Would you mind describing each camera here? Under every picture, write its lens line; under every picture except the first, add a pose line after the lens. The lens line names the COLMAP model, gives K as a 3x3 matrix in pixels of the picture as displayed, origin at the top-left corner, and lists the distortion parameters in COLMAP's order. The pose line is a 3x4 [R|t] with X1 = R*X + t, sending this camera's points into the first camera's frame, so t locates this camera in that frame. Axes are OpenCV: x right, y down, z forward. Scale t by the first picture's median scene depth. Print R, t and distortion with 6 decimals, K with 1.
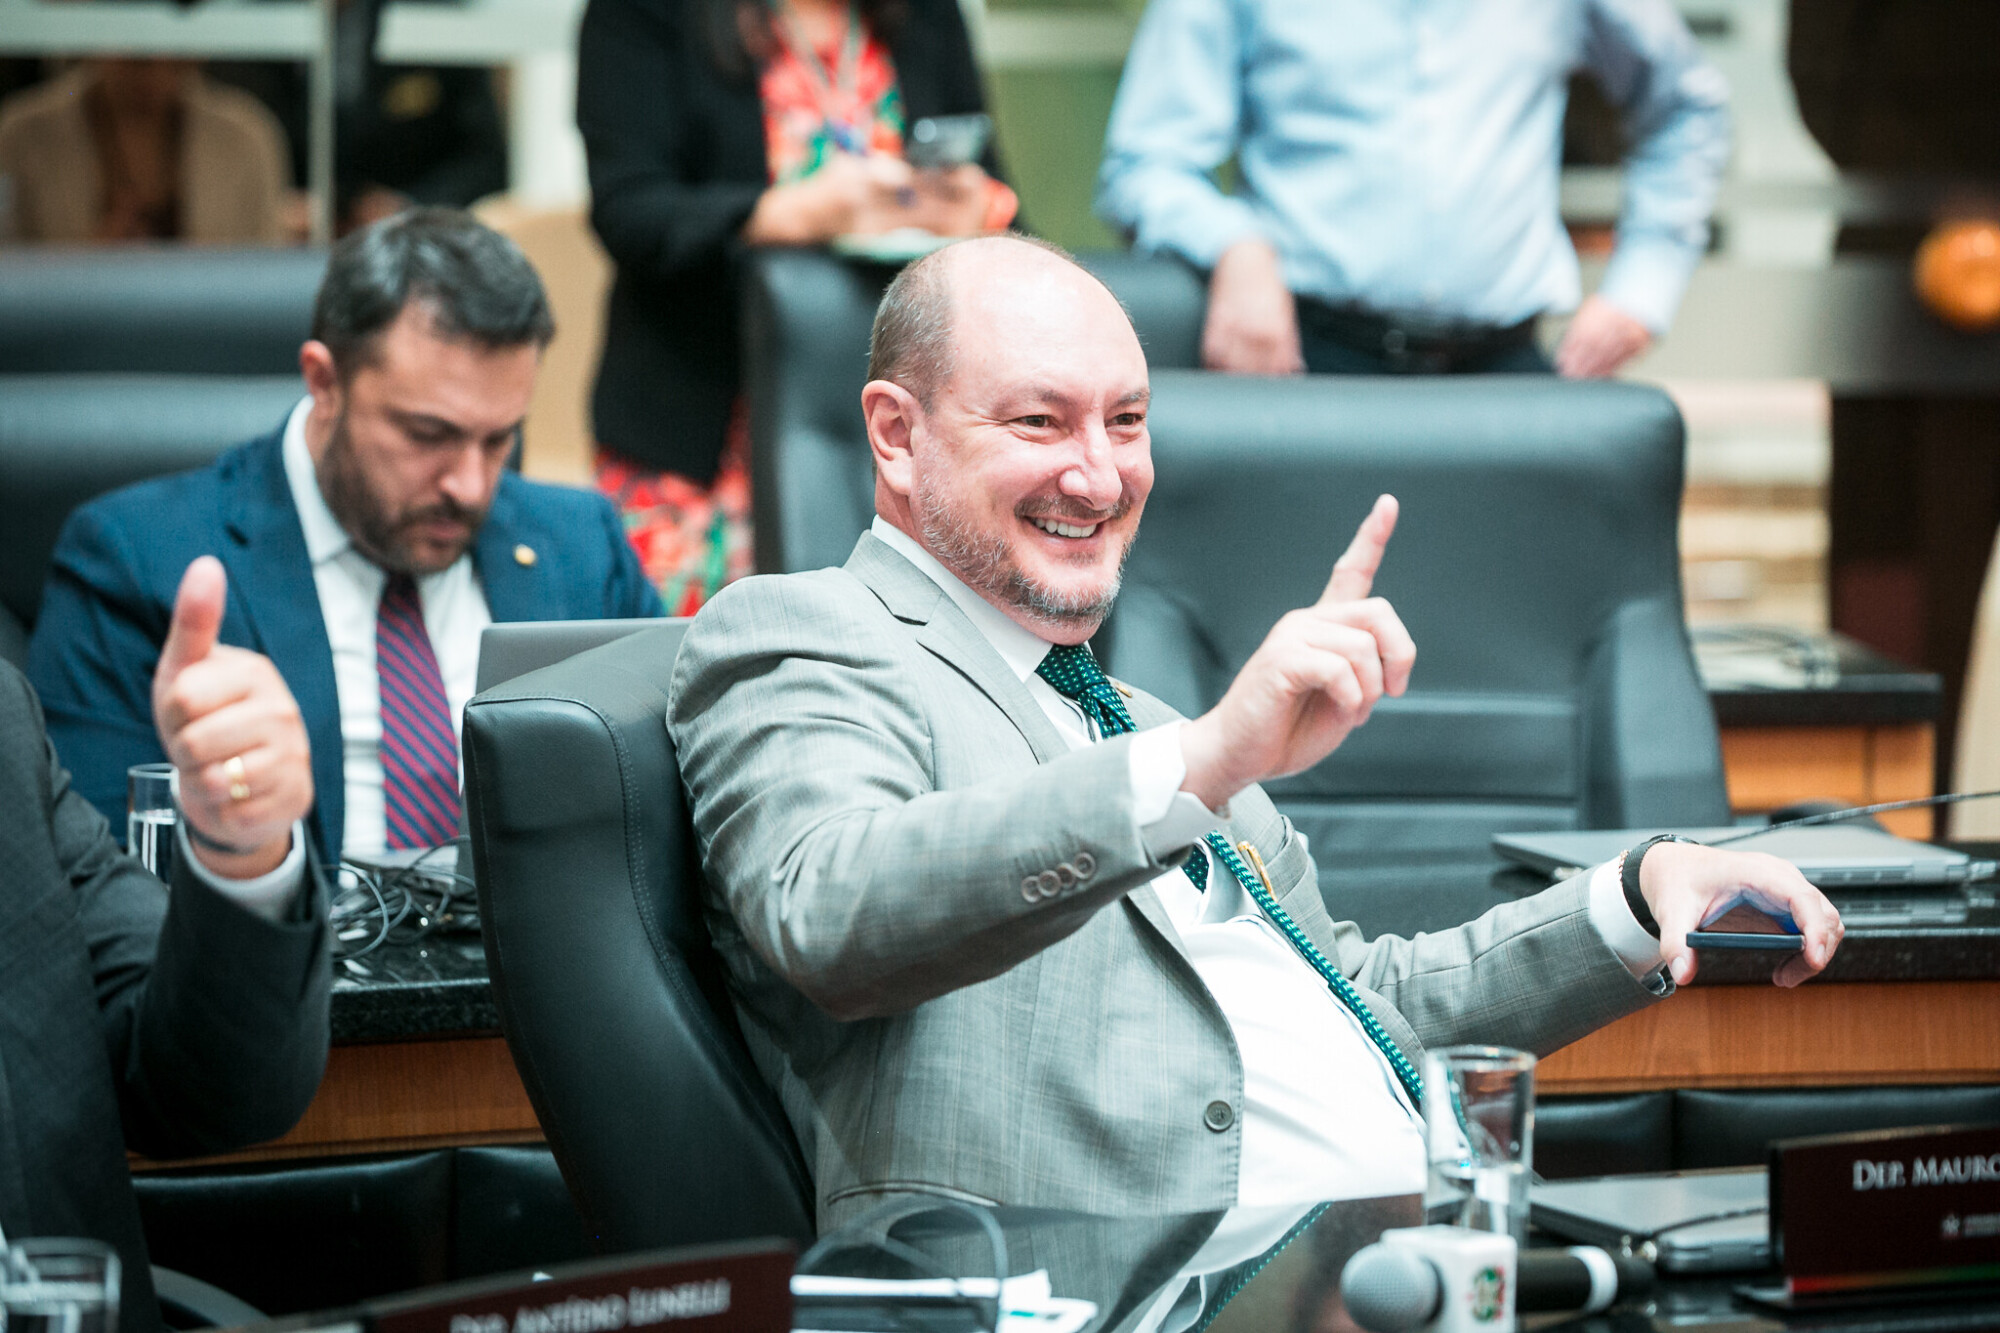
lens RADIAL K [[9570.8, 0, 1004.4], [0, 9570.8, 662.3], [0, 0, 1]] dist [0.823701, 0.000000]
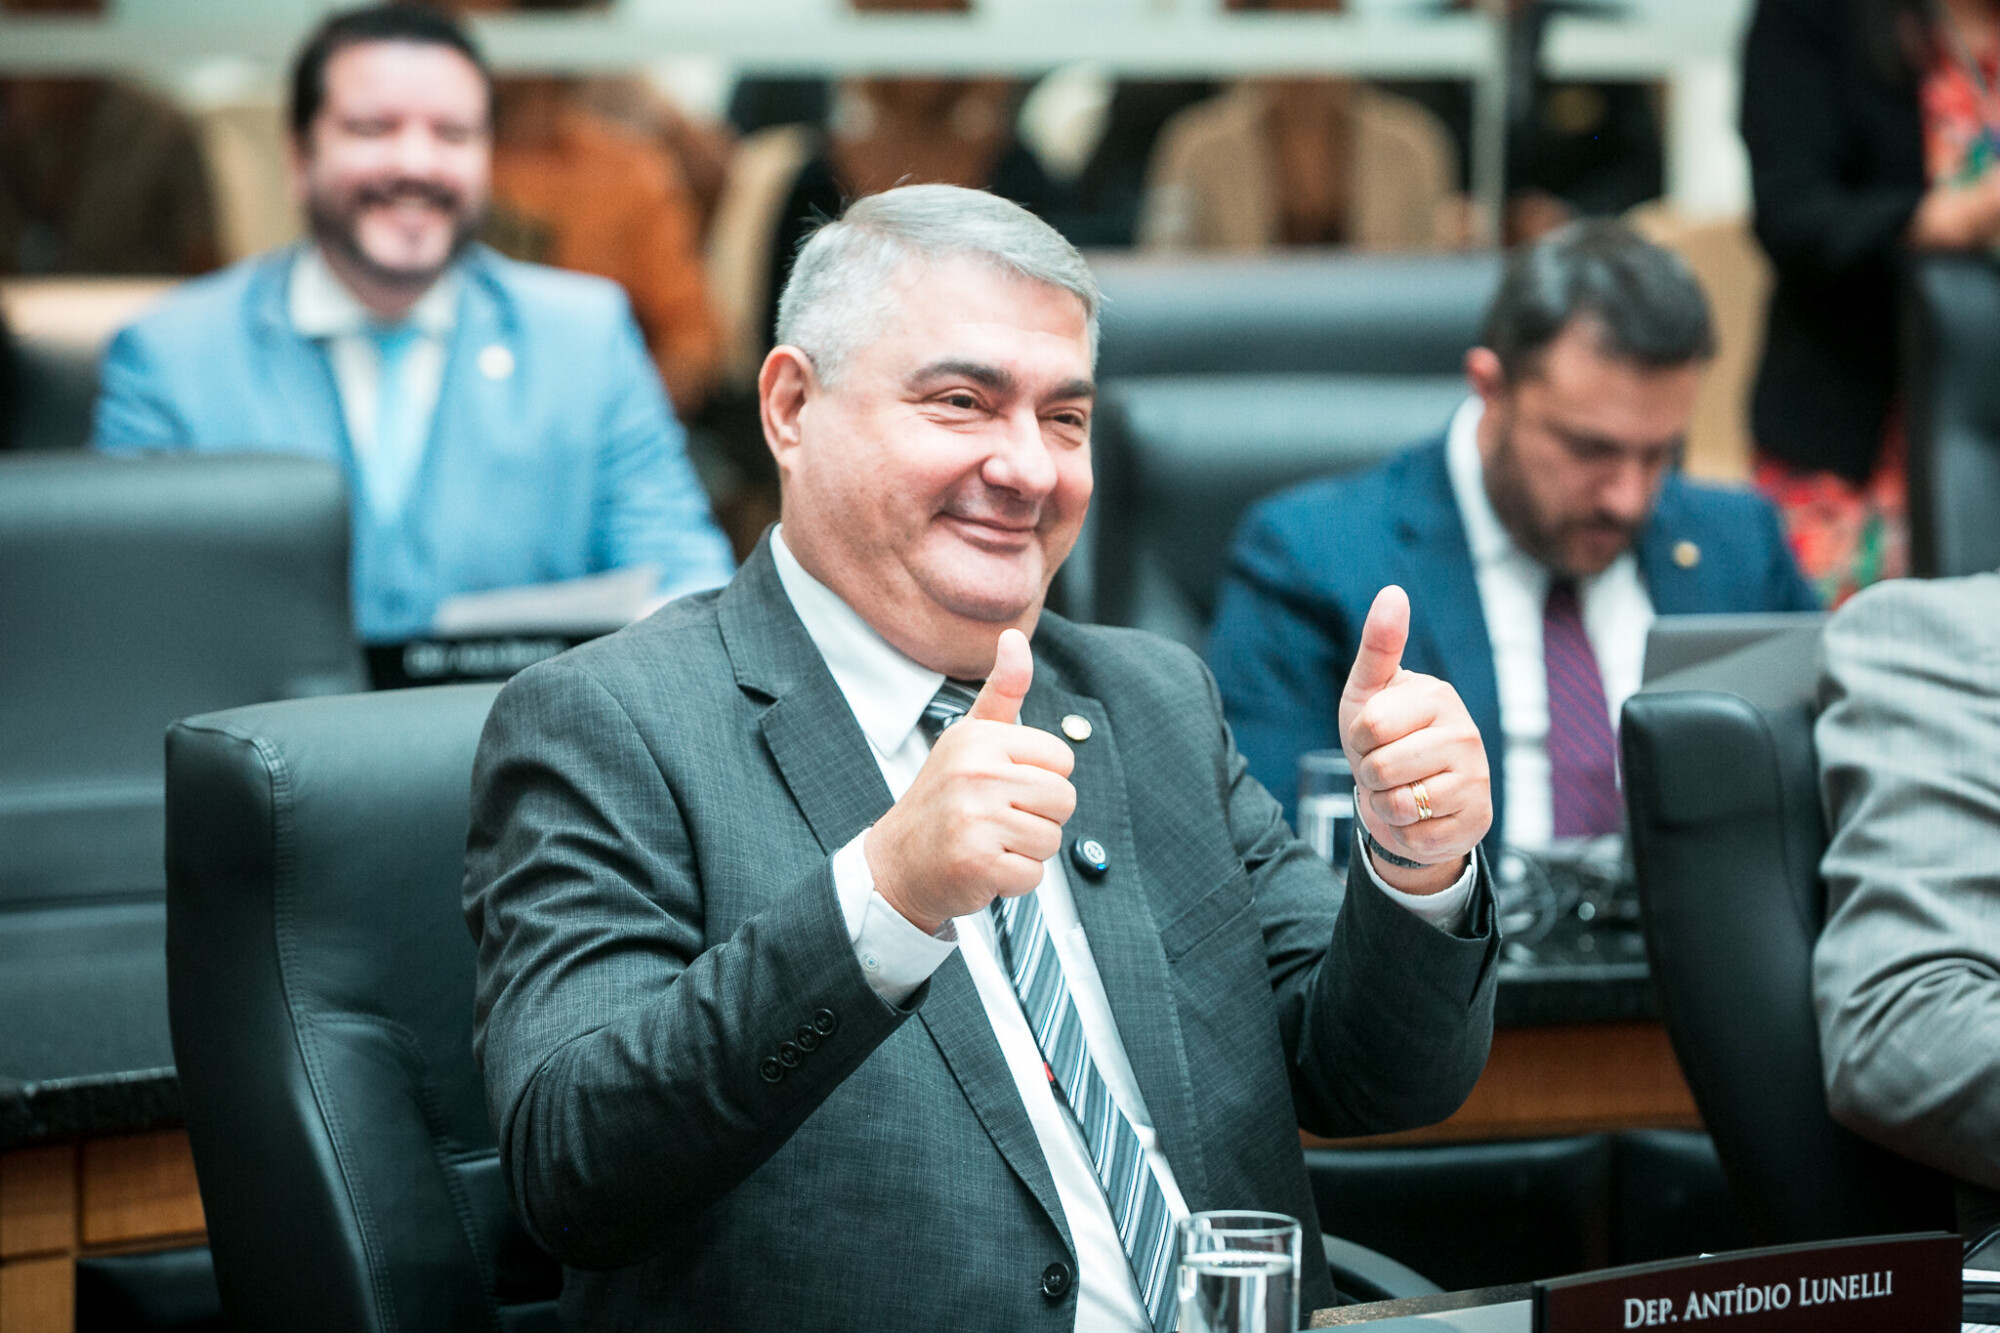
lens RADIAL K [[8039.2, 0, 1000.9], [0, 8039.2, 654.9], [0, 0, 1]] dist [0.566568, 0.000000]
pose [[0.991073, 0.002546, -0.133297, -0.007035], [-0.003783, 0.999952, -0.009028, 0.007602], [0.133267, 0.009451, 0.991035, 0.130944]]
